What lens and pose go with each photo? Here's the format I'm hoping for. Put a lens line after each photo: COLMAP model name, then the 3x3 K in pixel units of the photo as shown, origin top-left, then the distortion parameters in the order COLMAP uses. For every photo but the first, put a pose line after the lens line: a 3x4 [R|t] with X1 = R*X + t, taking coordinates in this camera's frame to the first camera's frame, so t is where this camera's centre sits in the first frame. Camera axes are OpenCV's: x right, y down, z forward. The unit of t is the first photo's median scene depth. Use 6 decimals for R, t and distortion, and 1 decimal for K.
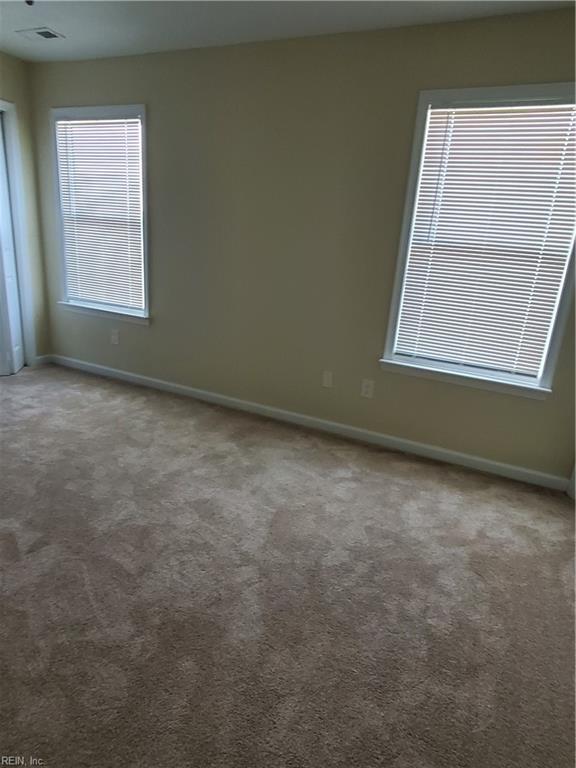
lens RADIAL K [[461.1, 0, 290.6], [0, 461.1, 386.8], [0, 0, 1]] dist [0.004805, 0.001414]
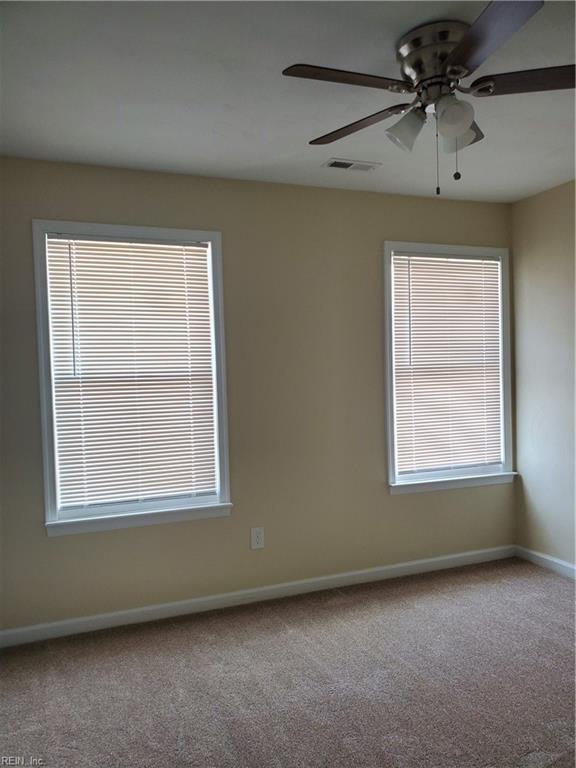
lens RADIAL K [[527.7, 0, 285.0], [0, 527.7, 387.3], [0, 0, 1]] dist [0.007917, 0.001149]
pose [[0.706091, -0.116753, 0.698430, -0.163372], [0.300039, 0.942728, -0.145740, -0.035848], [-0.641414, 0.312462, 0.700682, 0.069723]]
